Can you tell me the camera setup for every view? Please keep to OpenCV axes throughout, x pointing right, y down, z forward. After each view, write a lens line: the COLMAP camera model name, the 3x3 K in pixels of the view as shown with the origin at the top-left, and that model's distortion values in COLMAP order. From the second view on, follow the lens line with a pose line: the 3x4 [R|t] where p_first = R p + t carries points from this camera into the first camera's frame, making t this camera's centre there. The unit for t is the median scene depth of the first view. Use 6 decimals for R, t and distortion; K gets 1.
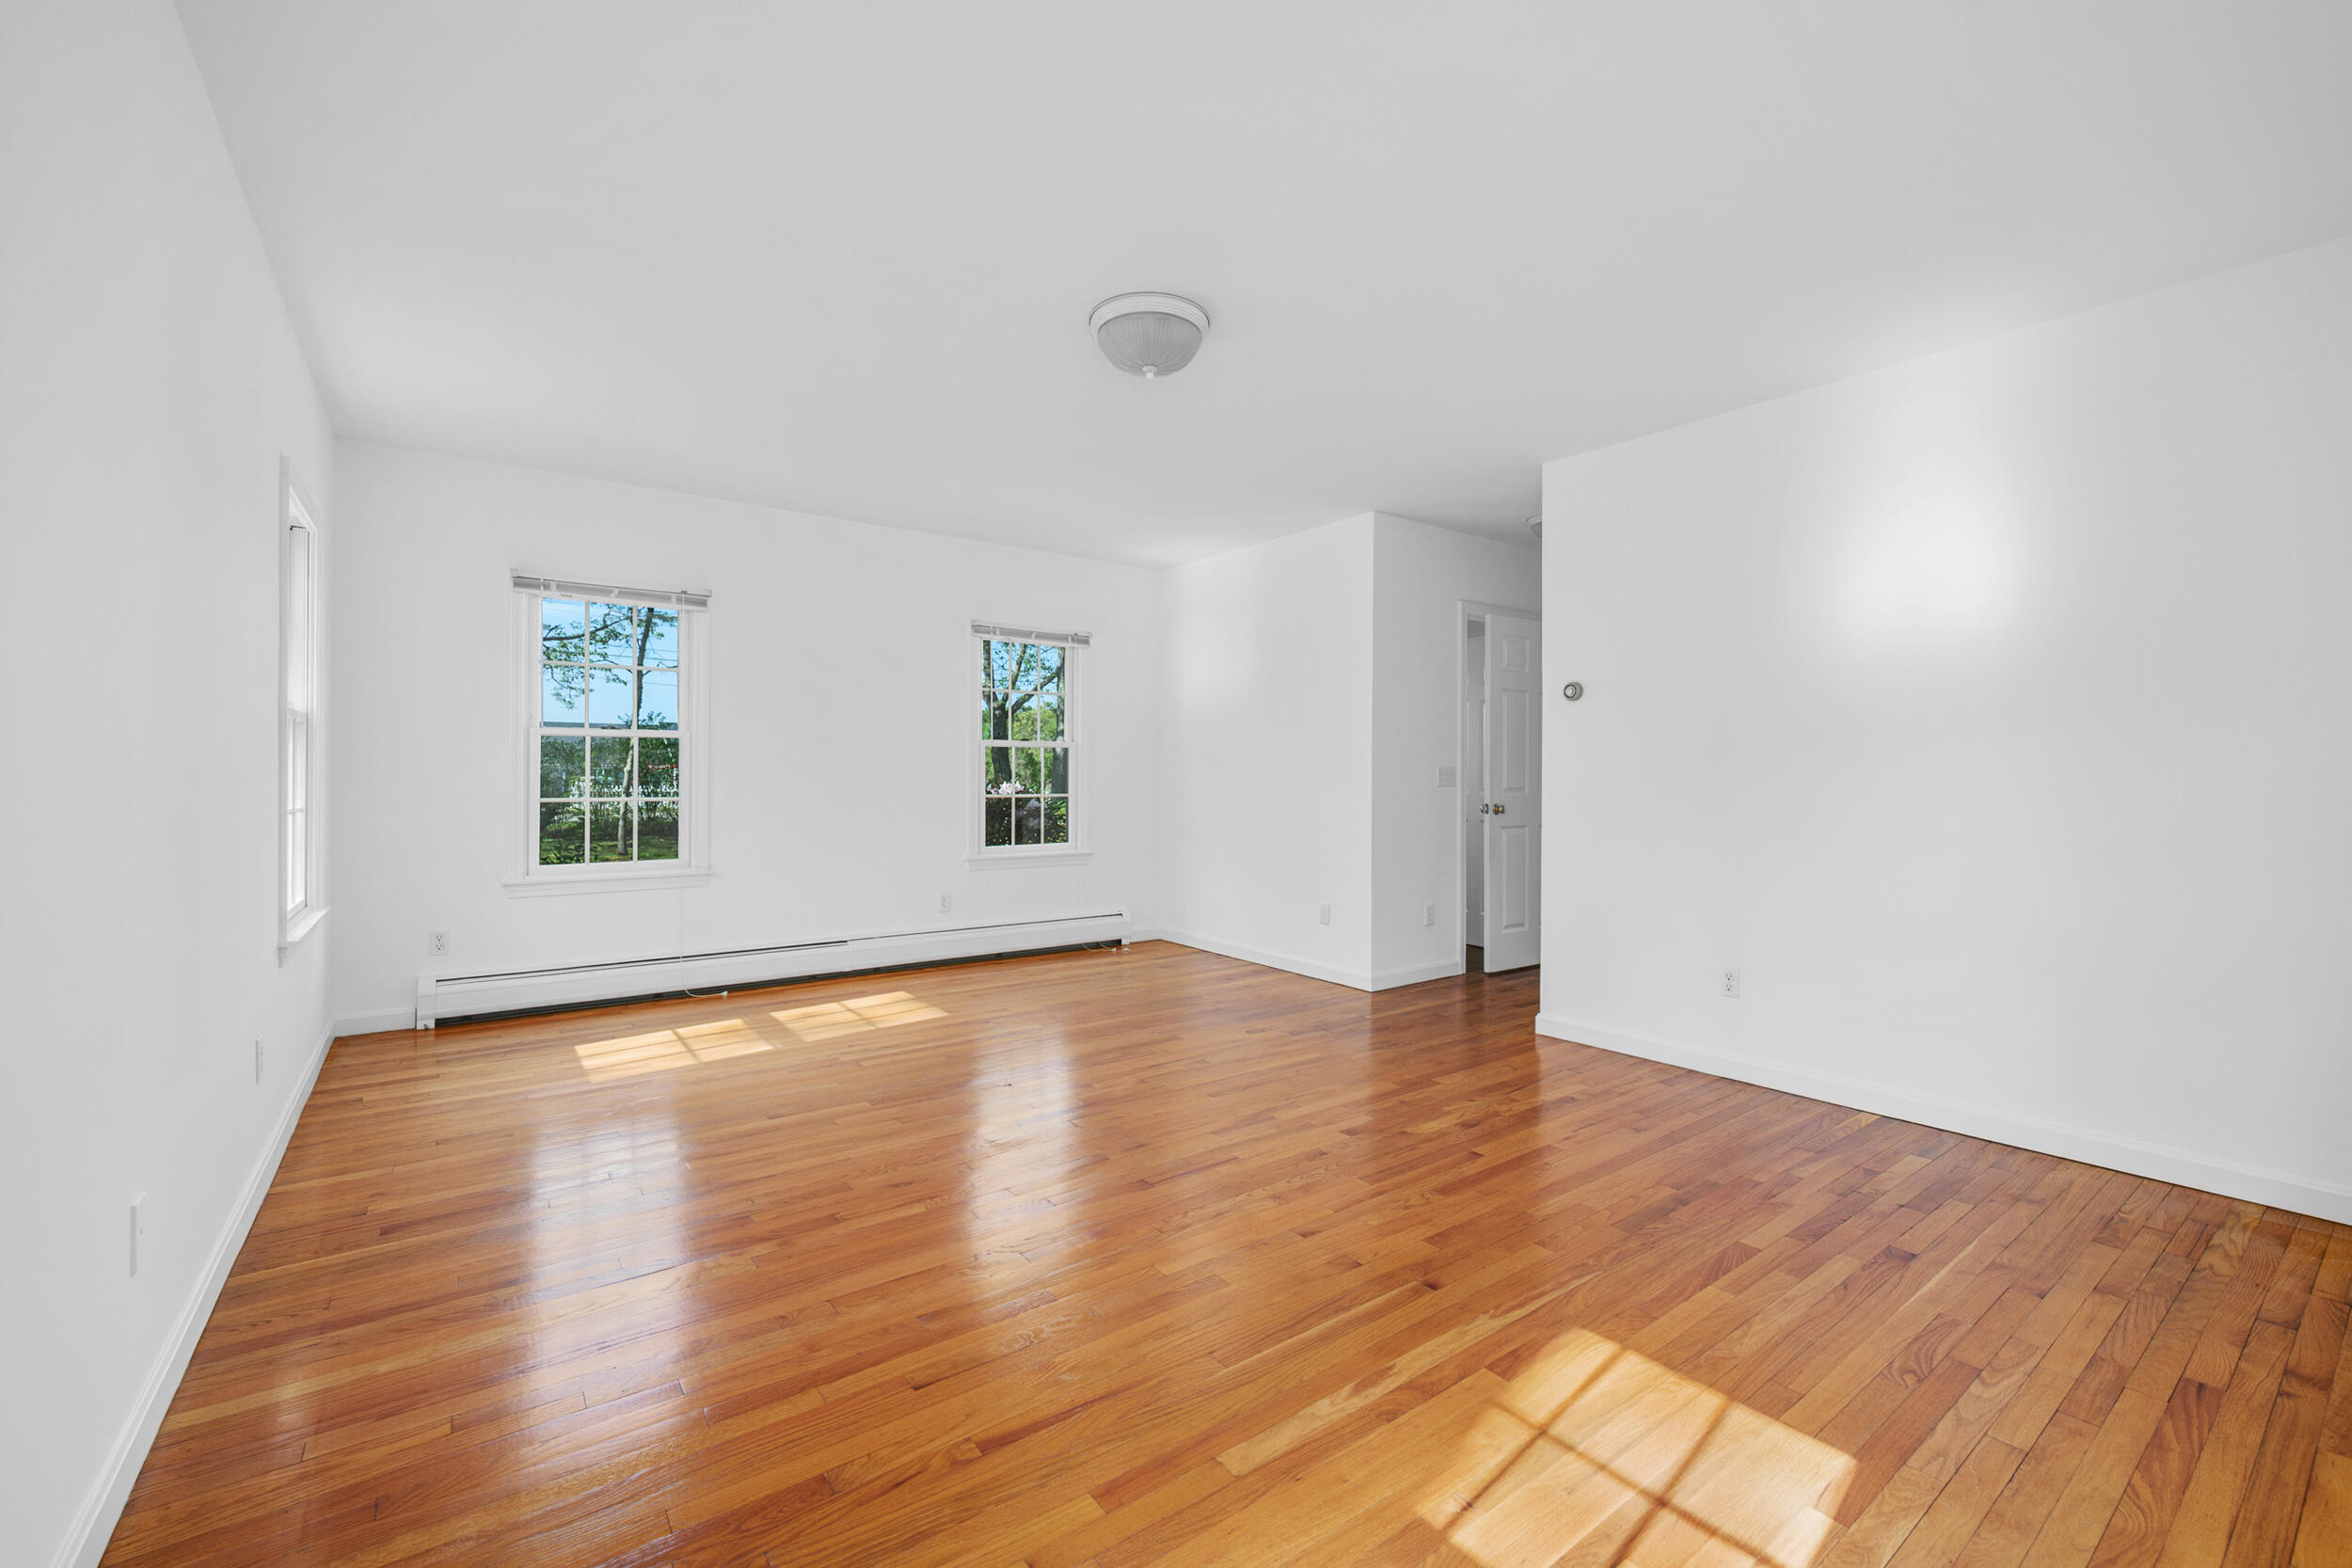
lens RADIAL K [[978.8, 0, 1195.2], [0, 978.8, 783.7], [0, 0, 1]] dist [0.000473, 0.000139]
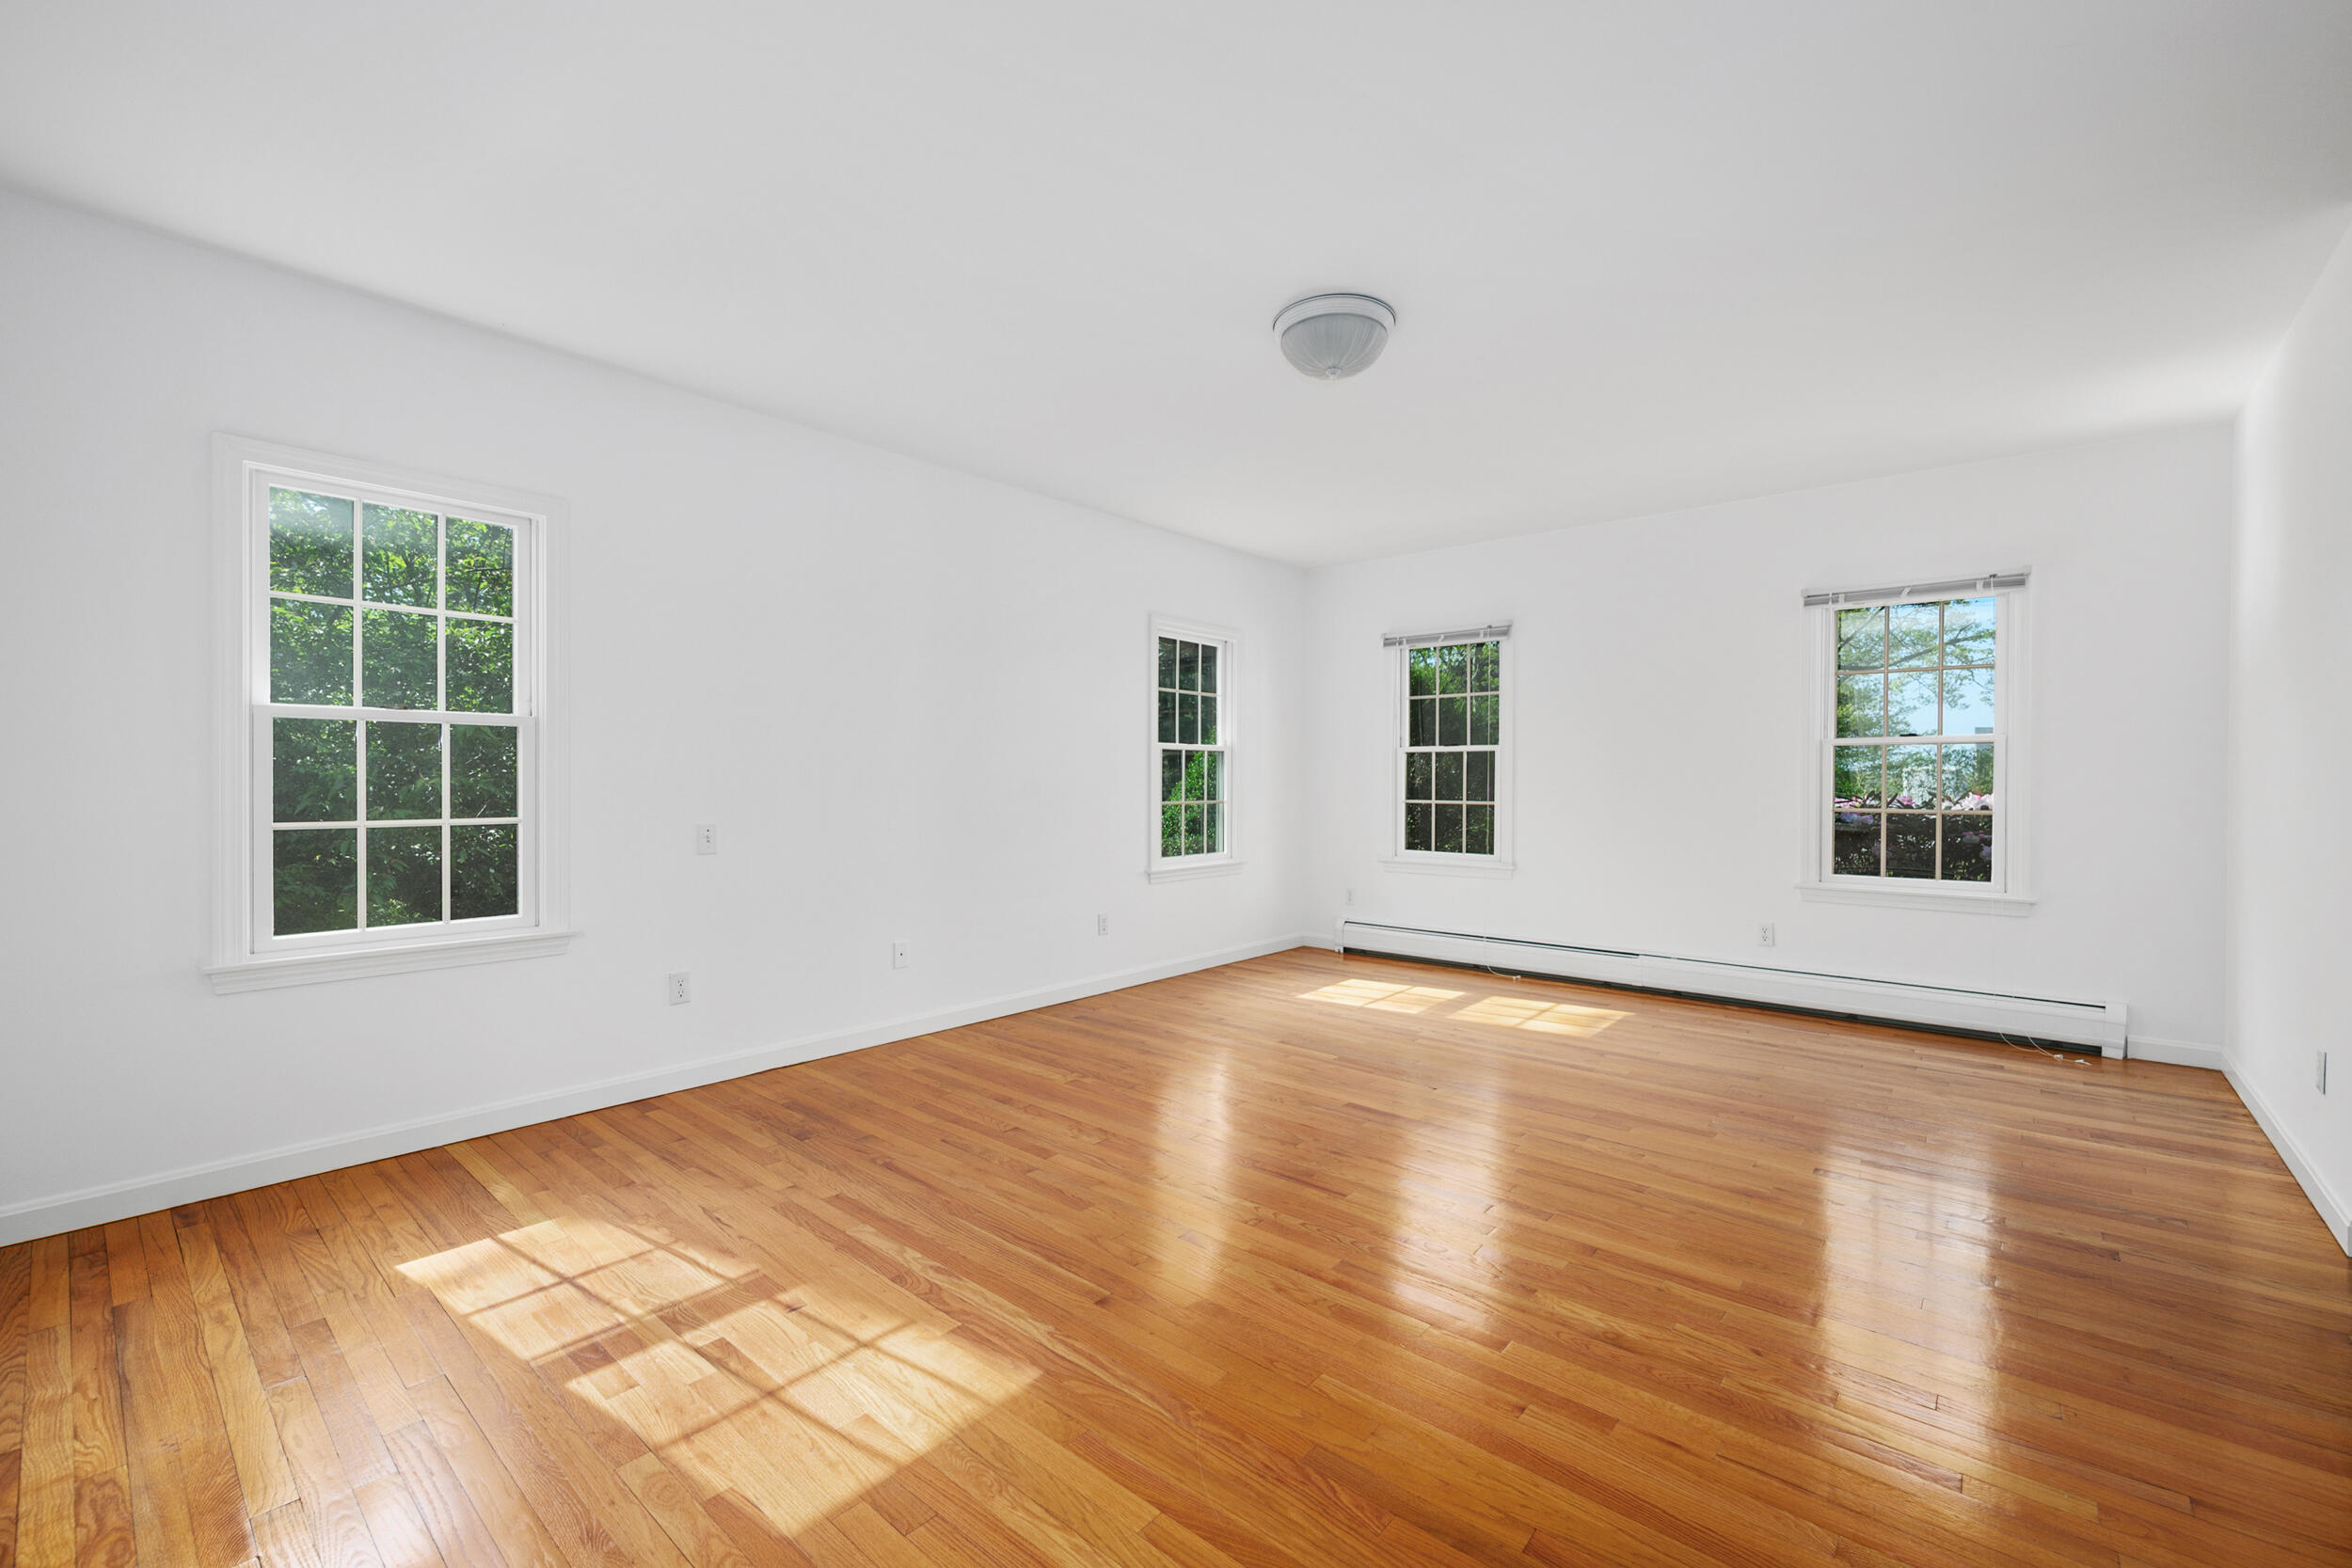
lens RADIAL K [[978.8, 0, 1195.2], [0, 978.8, 783.7], [0, 0, 1]] dist [0.000473, 0.000139]
pose [[0.211467, 0.001328, -0.977384, 0.737480], [-0.011666, 0.999931, -0.001166, -0.005318], [0.977316, 0.011649, 0.211468, 0.527473]]
